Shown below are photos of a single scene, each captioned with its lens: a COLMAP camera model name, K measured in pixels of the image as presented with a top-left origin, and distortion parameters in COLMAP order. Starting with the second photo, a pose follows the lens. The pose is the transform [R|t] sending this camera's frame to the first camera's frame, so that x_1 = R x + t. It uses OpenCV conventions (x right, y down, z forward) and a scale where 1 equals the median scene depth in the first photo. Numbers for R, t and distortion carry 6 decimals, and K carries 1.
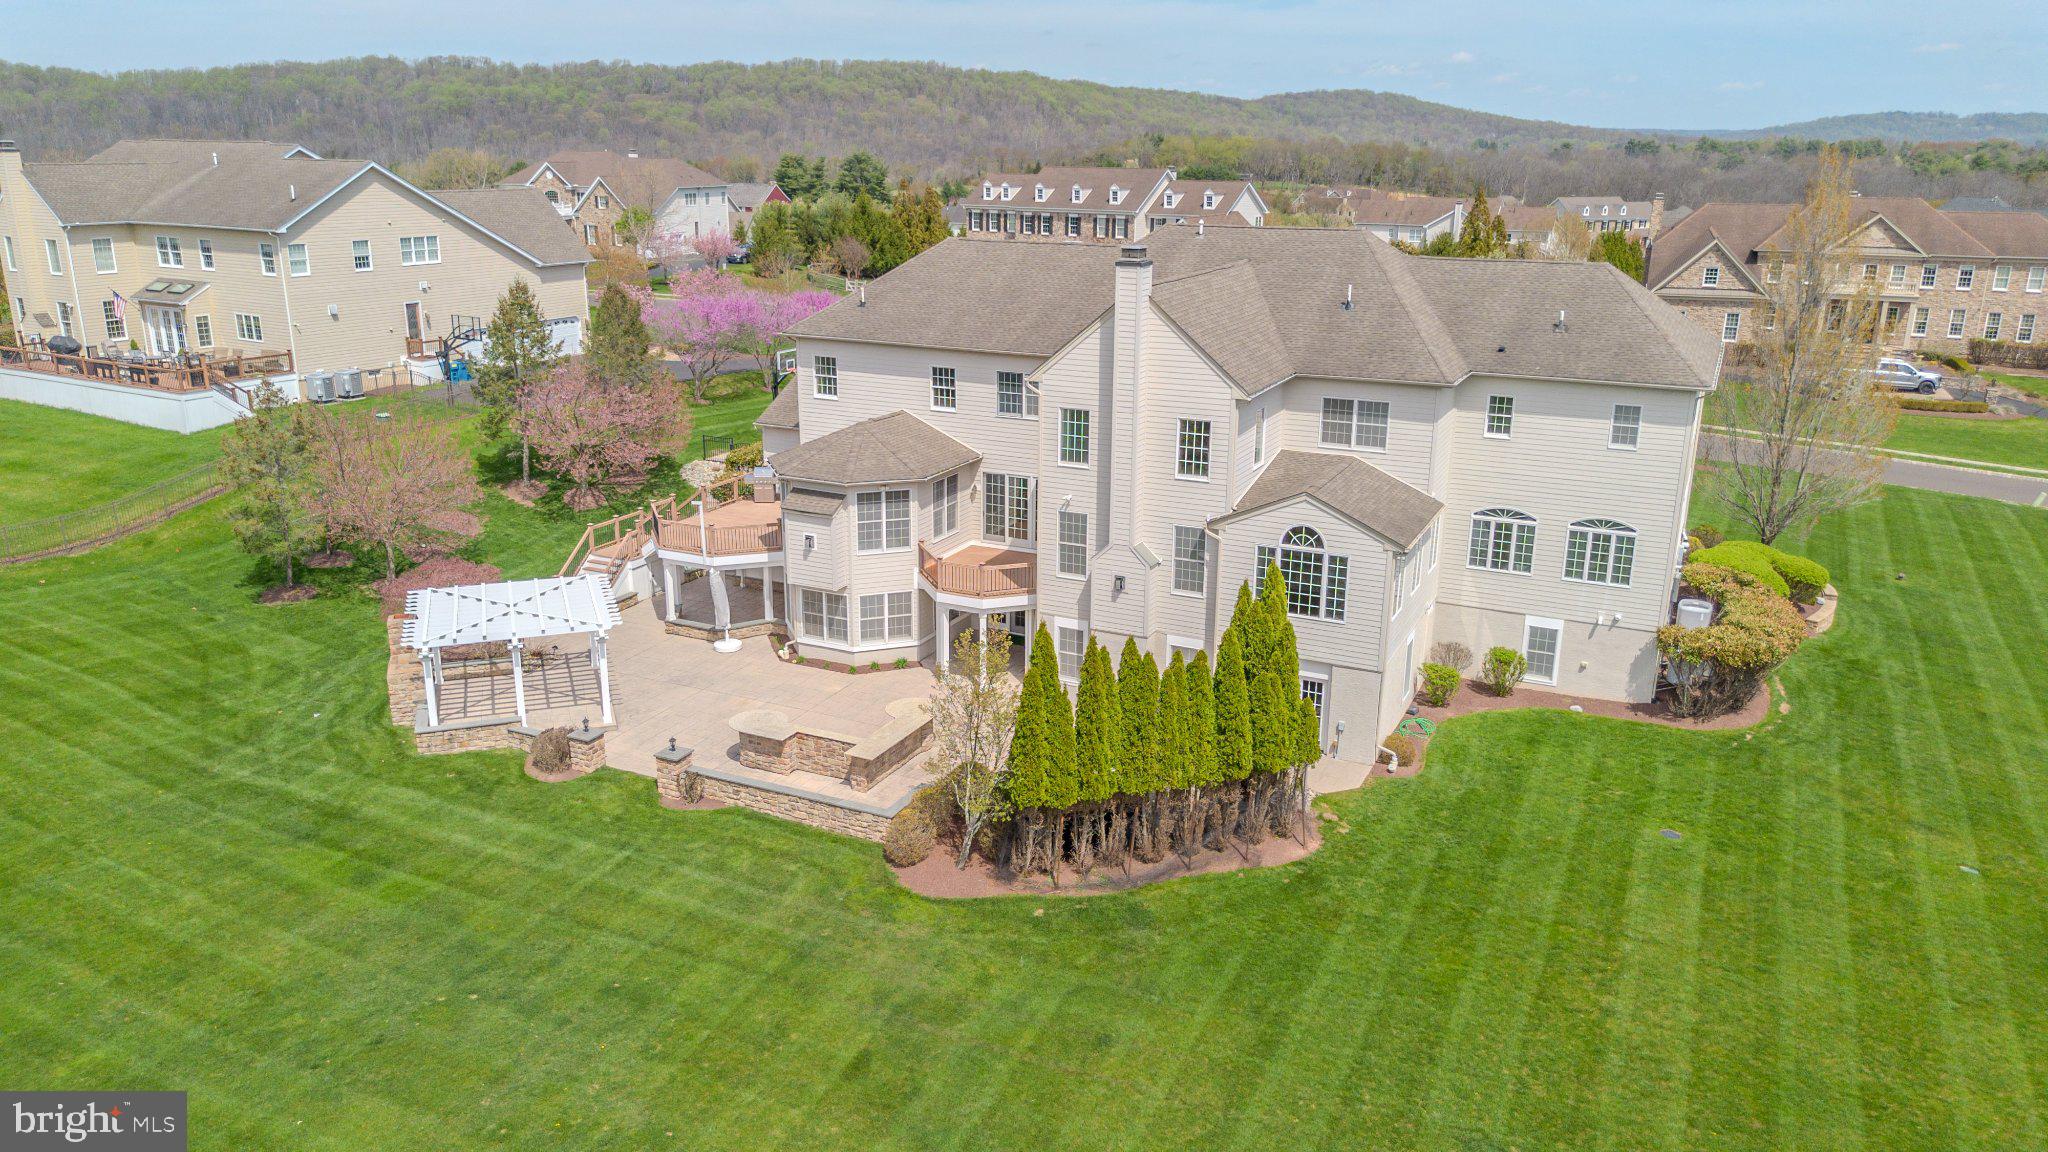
lens RADIAL K [[1450.1, 0, 1017.4], [0, 1450.1, 581.5], [0, 0, 1]] dist [0.069529, -0.071126]
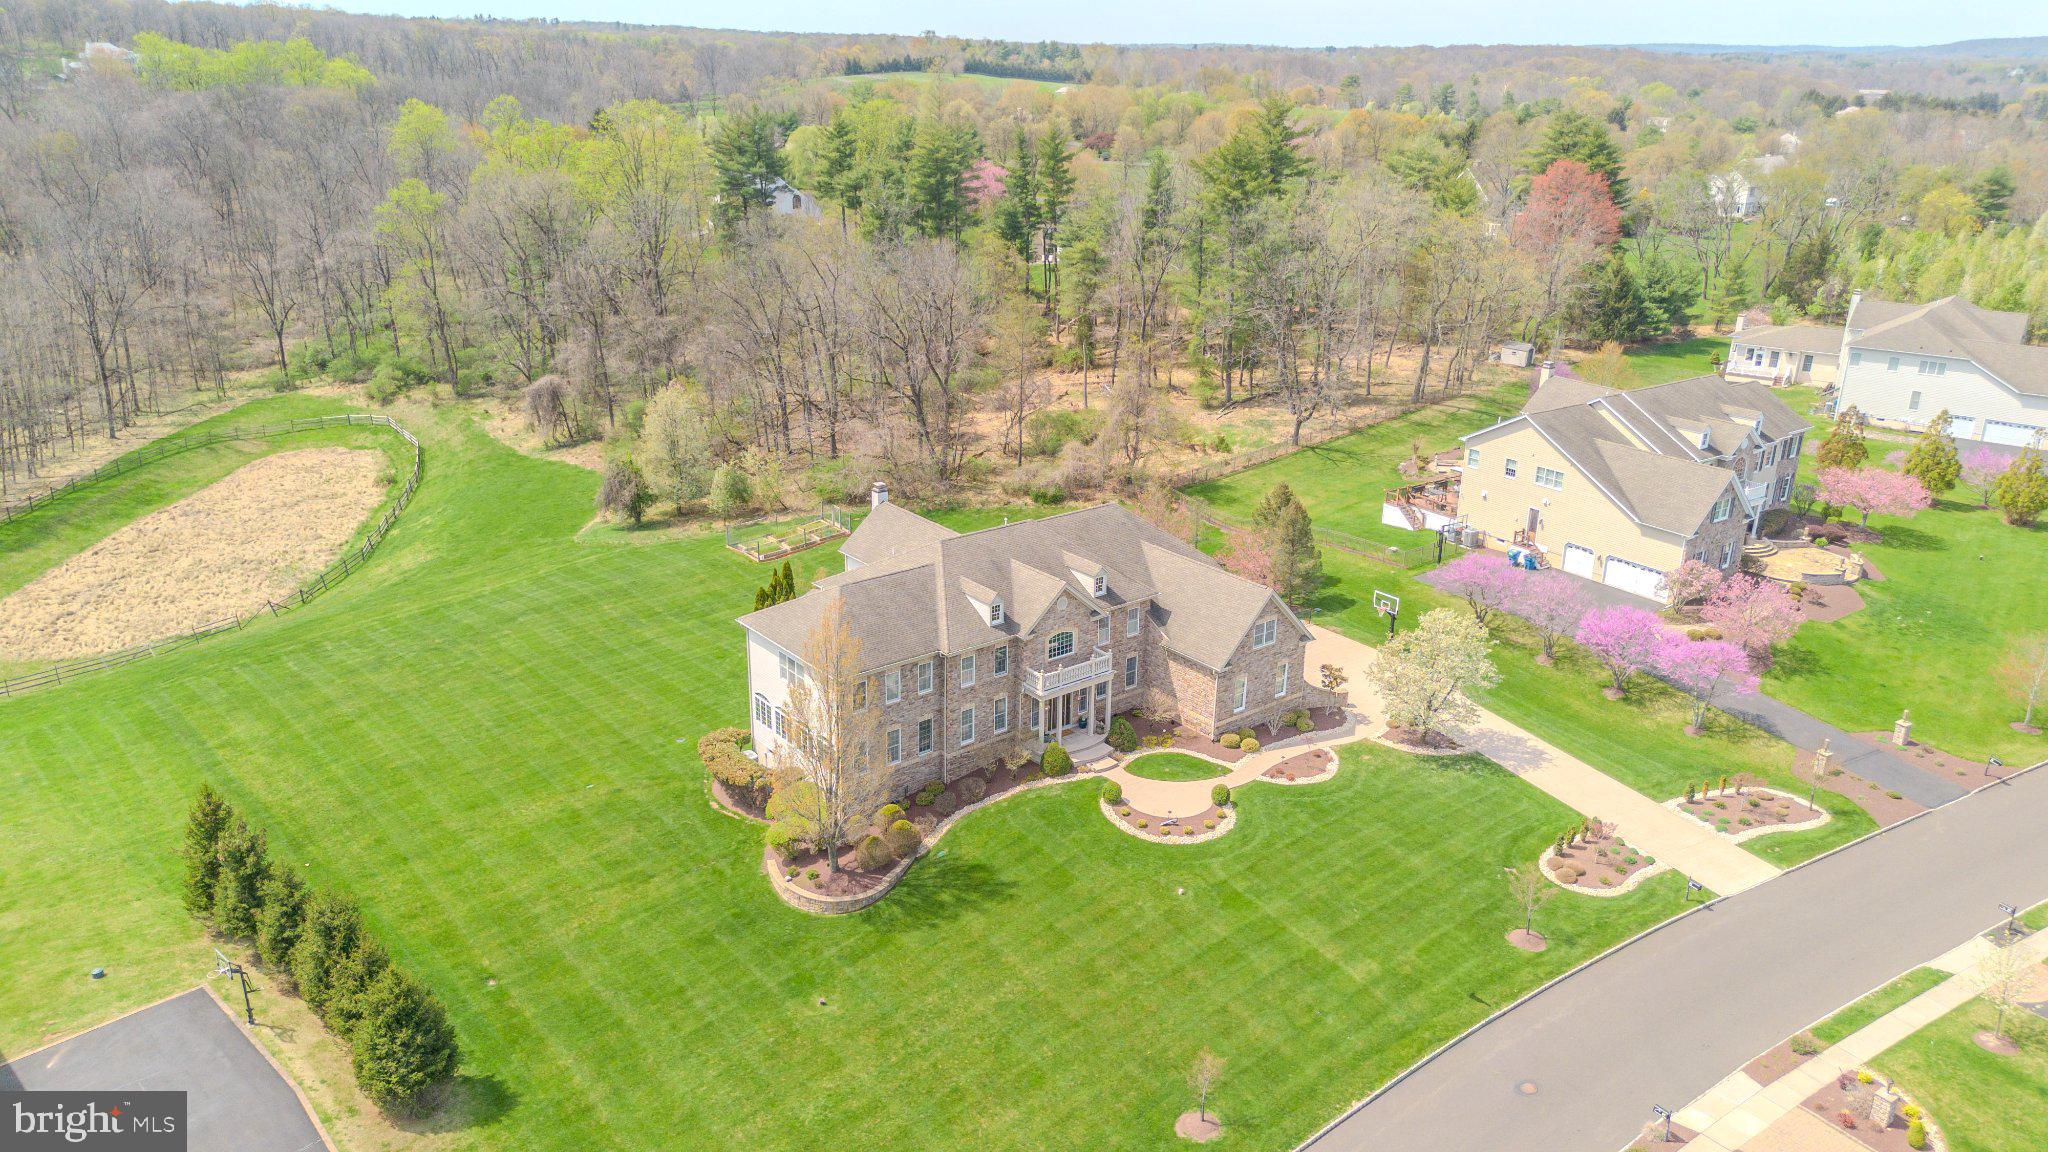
lens RADIAL K [[1450.1, 0, 1018.9], [0, 1450.1, 575.3], [0, 0, 1]] dist [0.069529, -0.071126]
pose [[-0.430899, 0.294609, -0.852955, 1.869979], [-0.279922, 0.854944, 0.436708, -1.093025], [0.857887, 0.426938, -0.285927, 1.754361]]
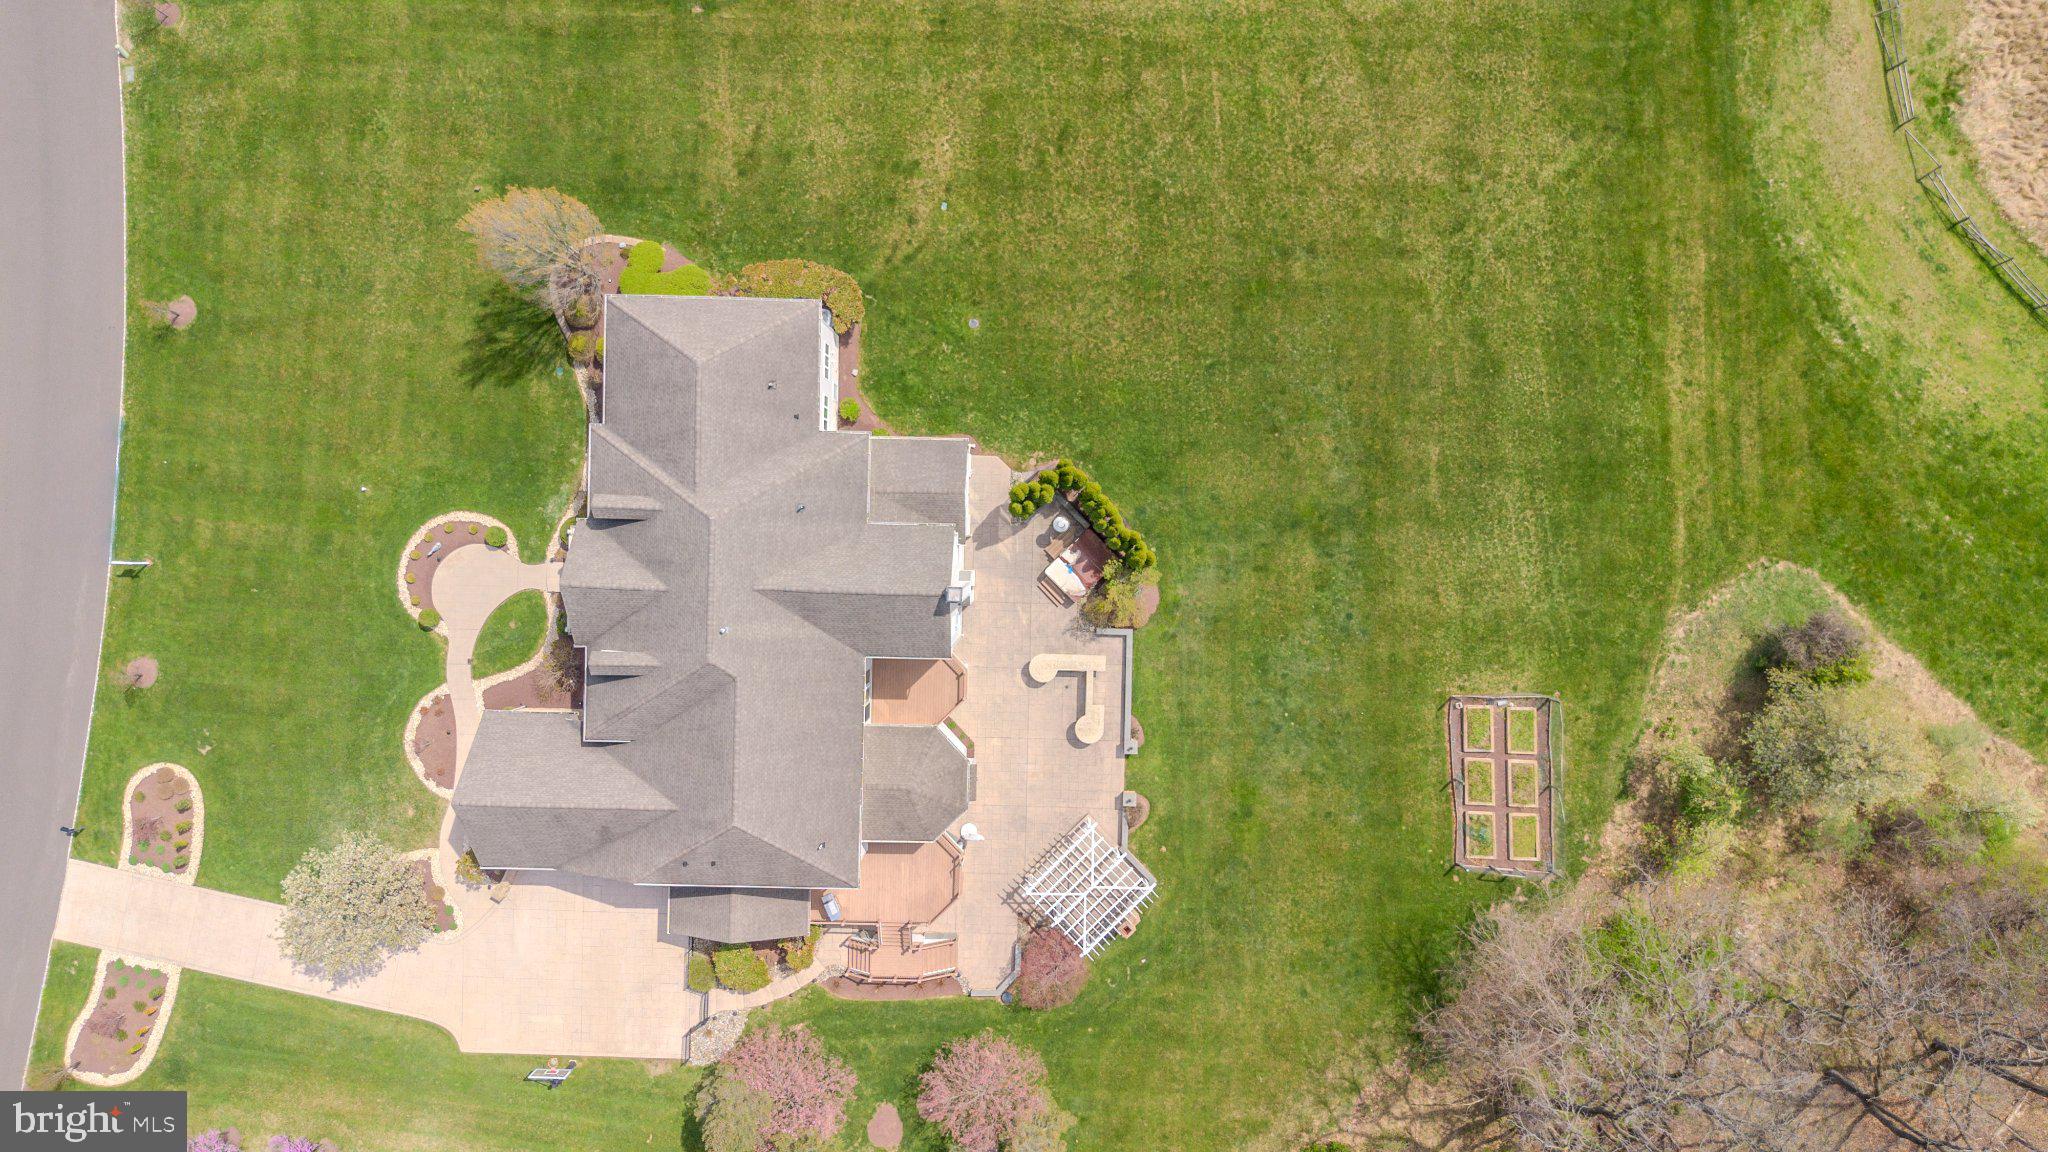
lens RADIAL K [[1450.1, 0, 1024.4], [0, 1450.1, 574.5], [0, 0, 1]] dist [0.069529, -0.071126]
pose [[-0.418731, -0.907786, -0.024253, 0.098423], [0.276109, -0.152712, 0.948917, -1.683779], [-0.865118, 0.390644, 0.314593, 0.323122]]
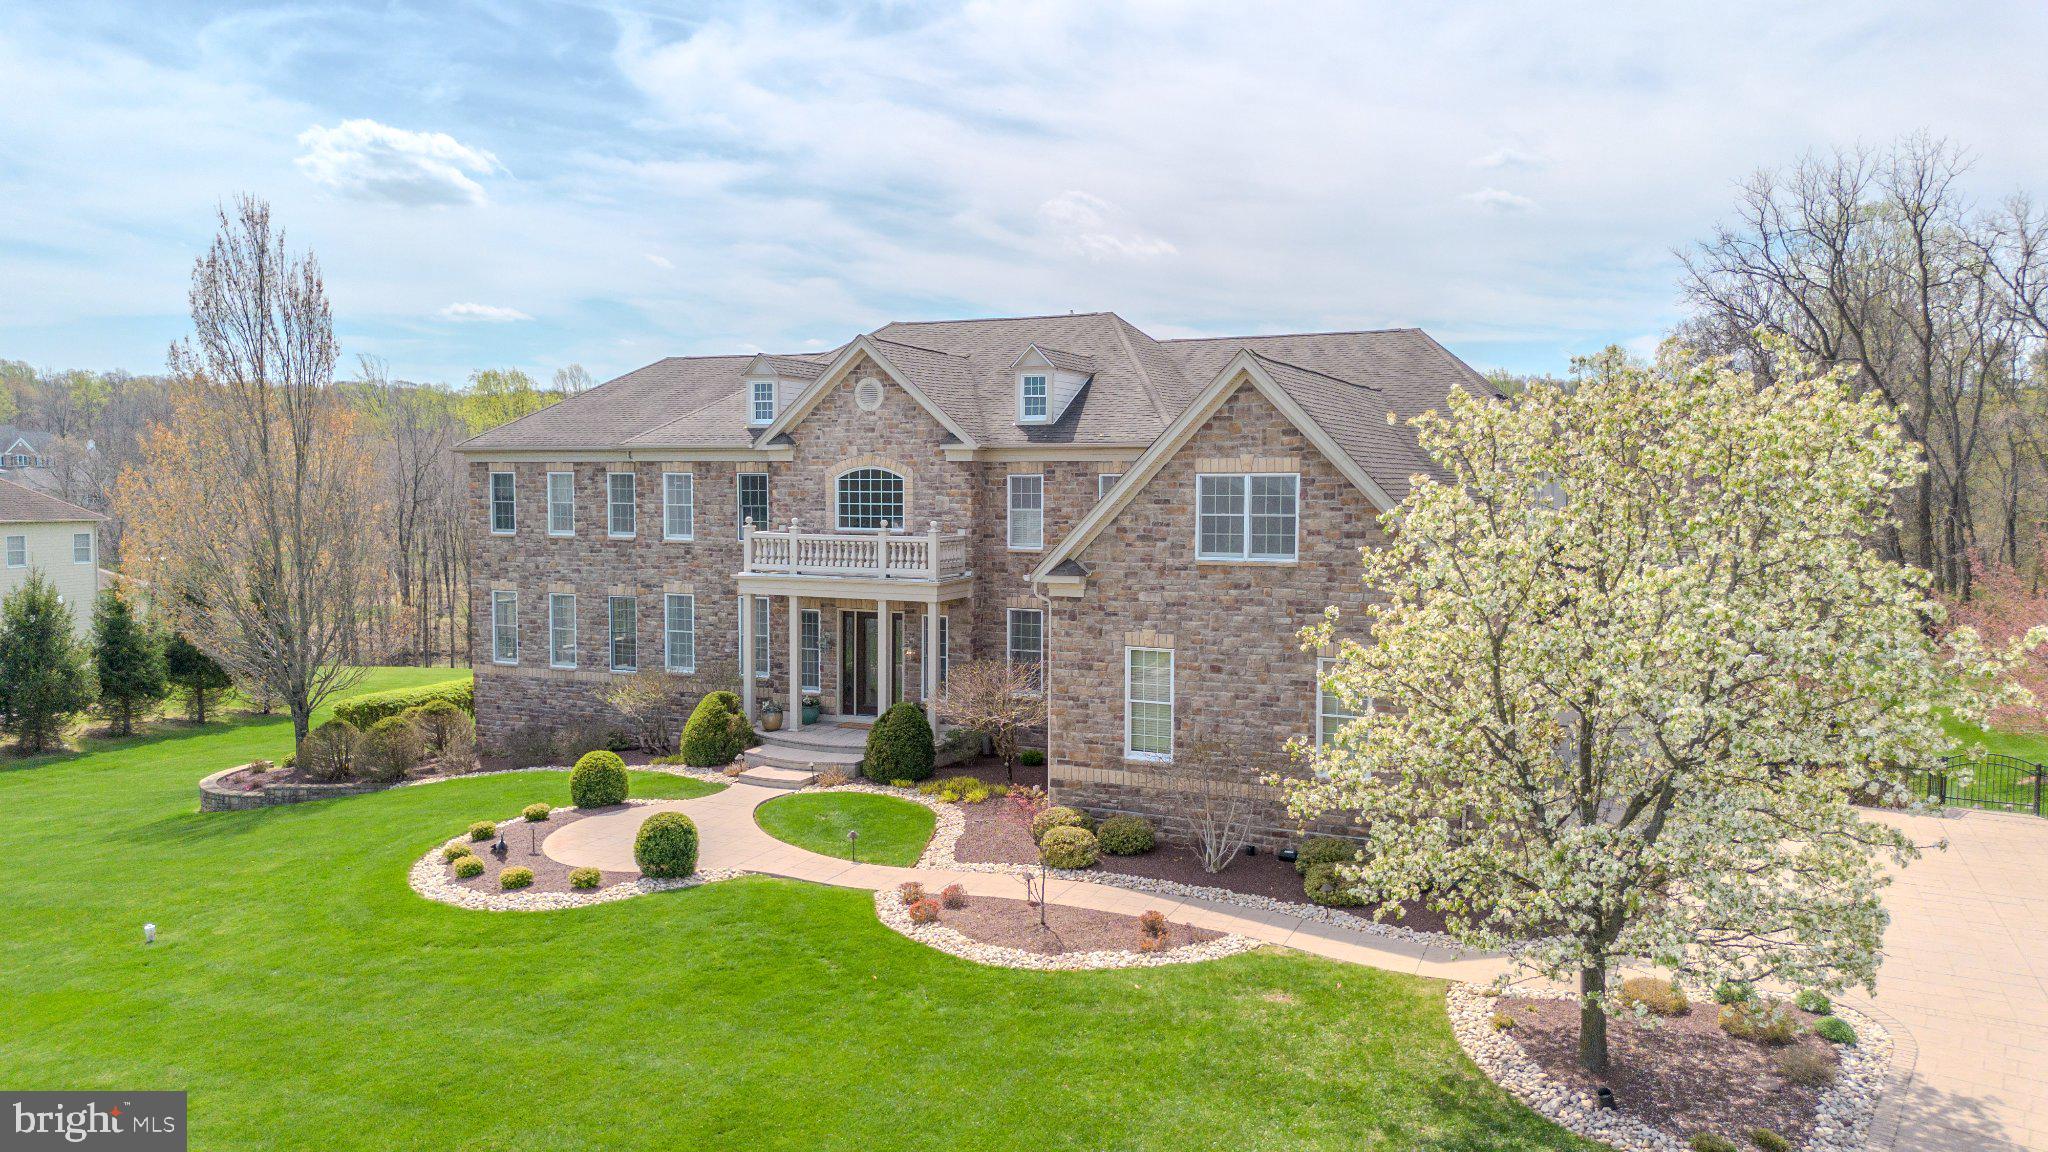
lens RADIAL K [[1450.1, 0, 1023.0], [0, 1450.1, 583.2], [0, 0, 1]] dist [0.069529, -0.071126]
pose [[-0.999677, -0.010833, -0.022996, 0.194032], [-0.018337, 0.933852, 0.357189, -0.450460], [0.017605, 0.357495, -0.933749, 2.065538]]
